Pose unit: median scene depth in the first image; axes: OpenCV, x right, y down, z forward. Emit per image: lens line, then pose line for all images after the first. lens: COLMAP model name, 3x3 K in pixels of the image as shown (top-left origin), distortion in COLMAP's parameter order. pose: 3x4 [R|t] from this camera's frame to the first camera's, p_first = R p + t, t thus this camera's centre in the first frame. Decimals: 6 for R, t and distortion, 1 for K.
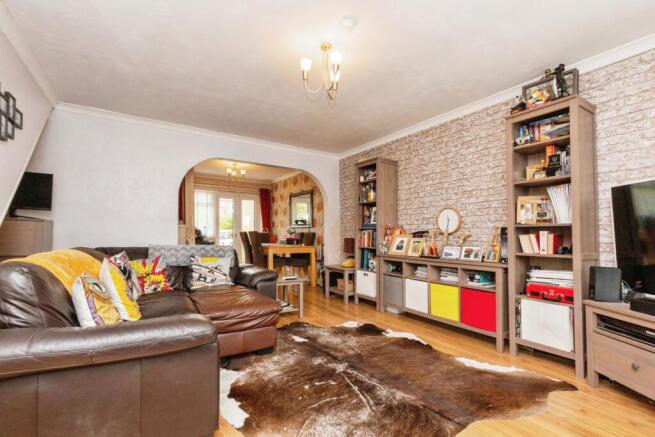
lens RADIAL K [[299.6, 0, 329.6], [0, 299.6, 211.0], [0, 0, 1]] dist [0.000595, -0.000183]
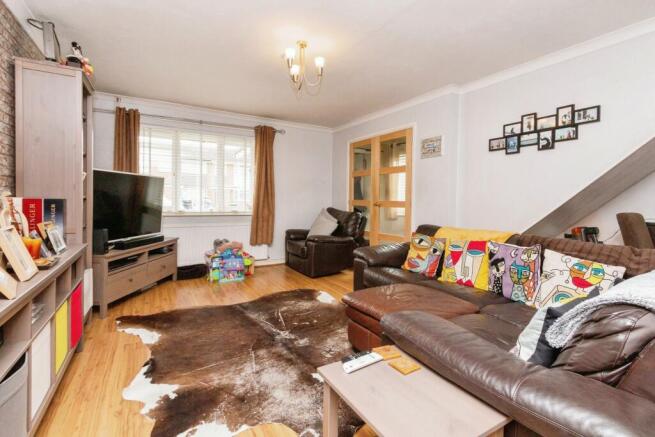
lens RADIAL K [[302.6, 0, 316.4], [0, 302.6, 218.1], [0, 0, 1]] dist [0.000406, -0.000088]
pose [[-0.996005, -0.038018, 0.080799, -0.143595], [-0.039306, 0.999123, -0.014410, 0.101788], [-0.080180, -0.017529, -0.996626, 1.950365]]
